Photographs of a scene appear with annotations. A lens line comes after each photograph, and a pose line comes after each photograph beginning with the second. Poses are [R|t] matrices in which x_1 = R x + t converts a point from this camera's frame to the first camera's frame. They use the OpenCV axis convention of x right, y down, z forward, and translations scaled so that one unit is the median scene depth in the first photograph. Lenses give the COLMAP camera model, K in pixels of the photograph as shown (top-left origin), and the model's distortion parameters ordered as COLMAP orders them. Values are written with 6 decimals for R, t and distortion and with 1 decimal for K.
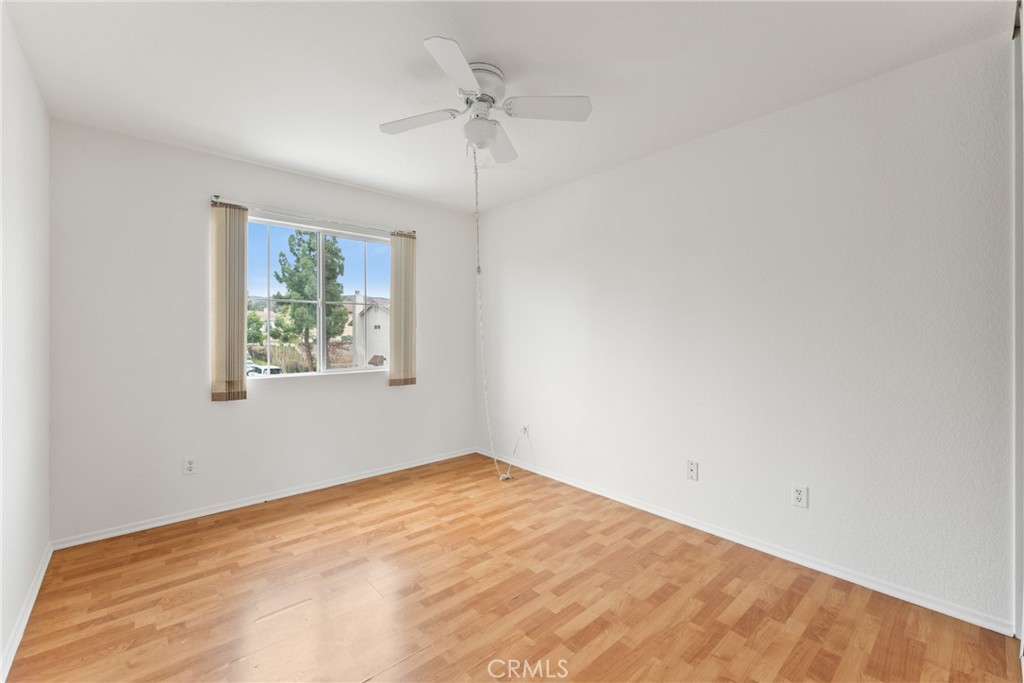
lens RADIAL K [[433.6, 0, 518.1], [0, 433.6, 338.3], [0, 0, 1]] dist [-0.003067, 0.000032]
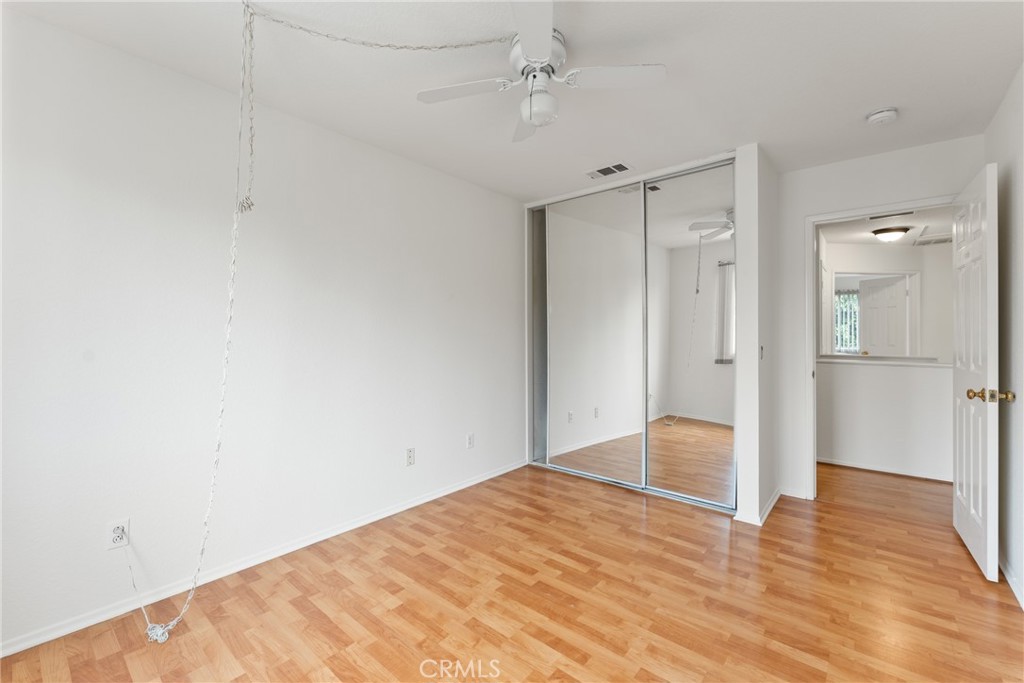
lens RADIAL K [[433.6, 0, 508.2], [0, 433.6, 336.7], [0, 0, 1]] dist [-0.003067, 0.000032]
pose [[-0.134229, -0.008296, 0.990916, -0.798784], [0.010117, 0.999901, 0.009742, -0.010796], [-0.990899, 0.011333, -0.134131, 0.986124]]
